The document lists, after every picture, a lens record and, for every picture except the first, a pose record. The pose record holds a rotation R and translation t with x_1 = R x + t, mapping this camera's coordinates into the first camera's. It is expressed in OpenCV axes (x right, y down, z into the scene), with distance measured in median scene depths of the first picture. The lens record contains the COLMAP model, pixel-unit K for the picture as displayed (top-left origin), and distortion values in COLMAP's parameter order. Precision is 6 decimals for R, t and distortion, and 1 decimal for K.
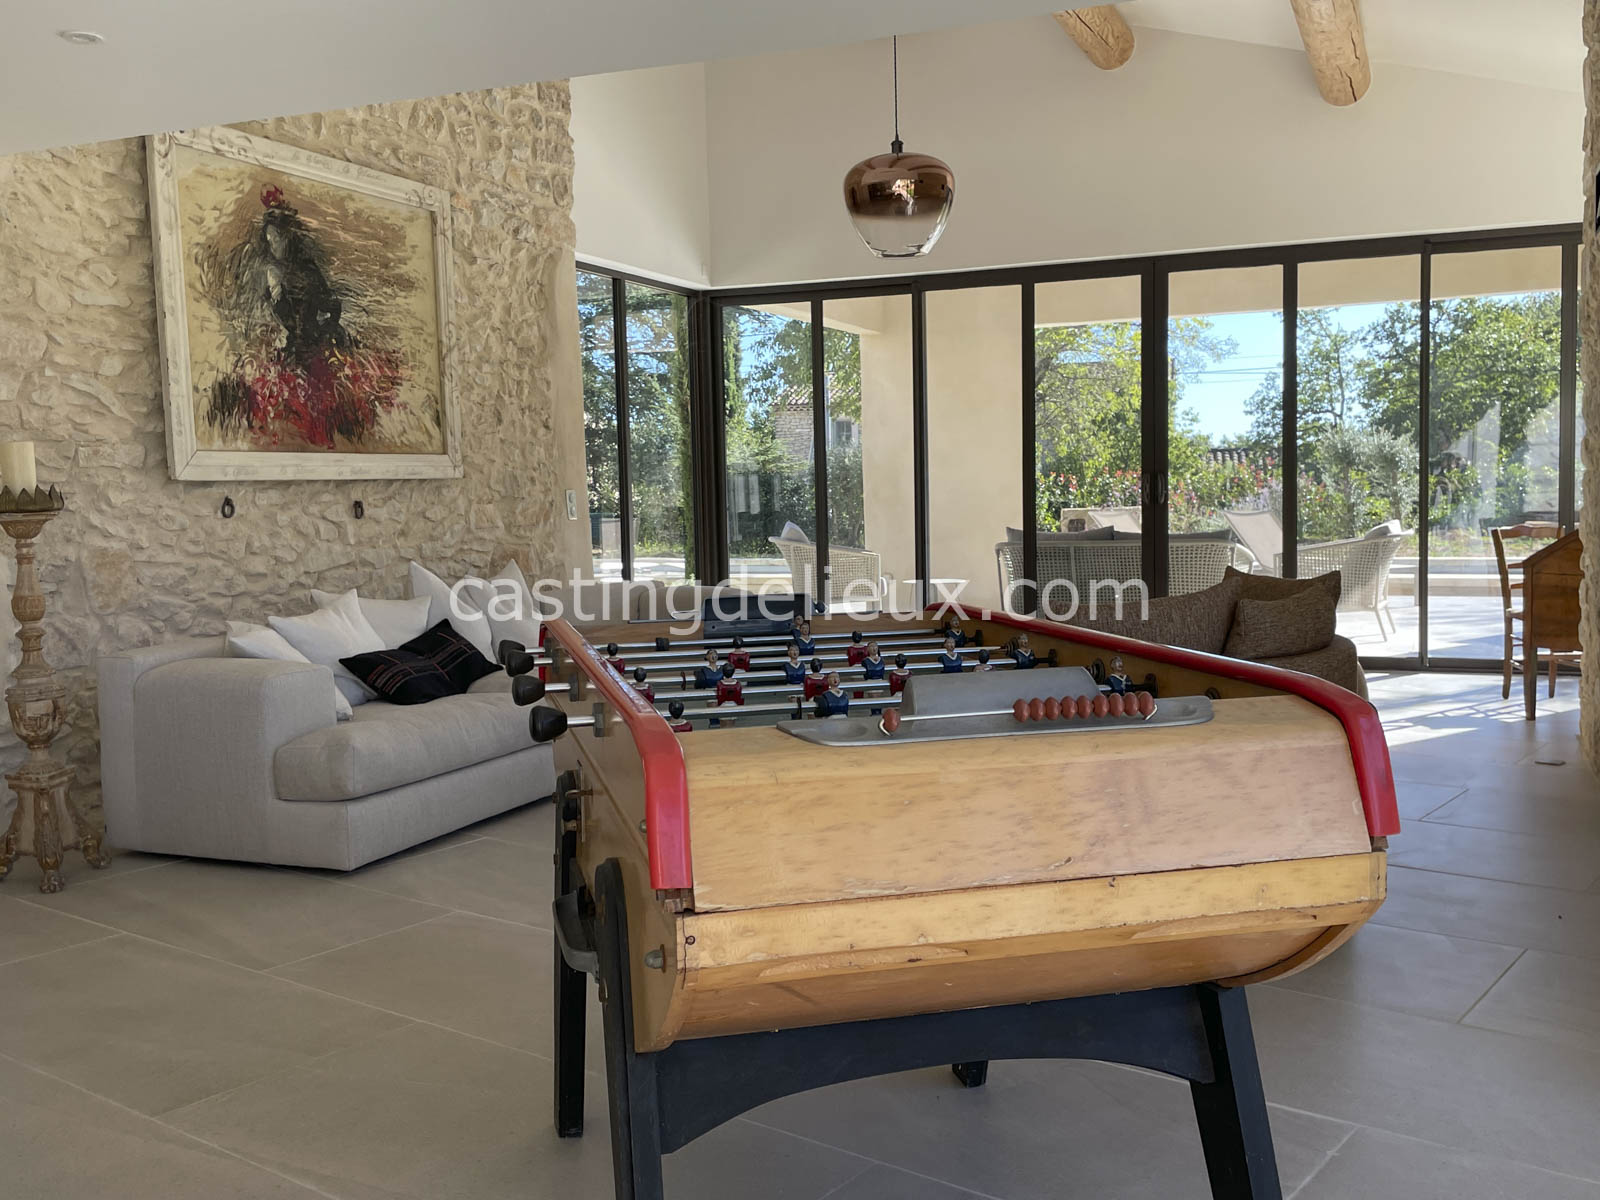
lens RADIAL K [[1528.7, 0, 795.1], [0, 1528.7, 585.8], [0, 0, 1]] dist [0.051786, 0.000000]
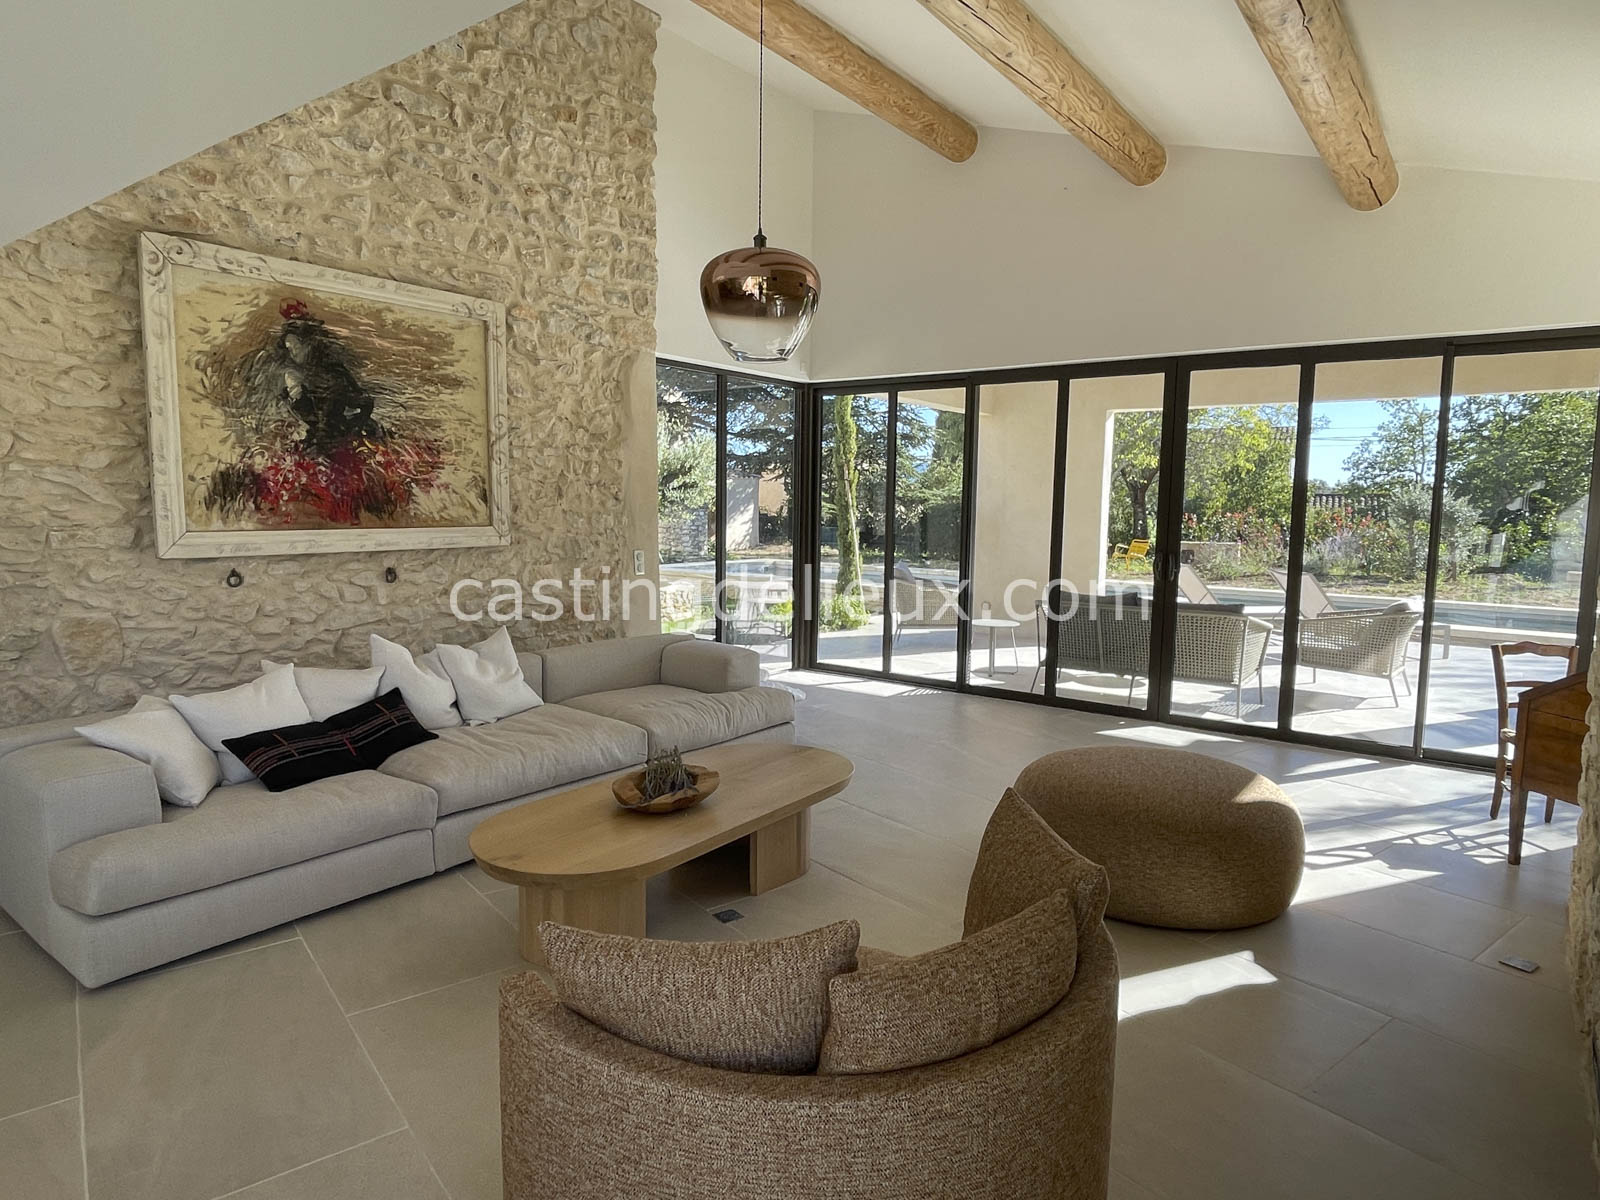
lens RADIAL K [[950.6, 0, 795.6], [0, 950.6, 597.3], [0, 0, 1]] dist [0.002171, -0.003826]
pose [[0.968237, 0.060179, -0.242682, 0.190339], [-0.050237, 0.997633, 0.046955, -0.079691], [0.244933, -0.033272, 0.968969, 0.352355]]
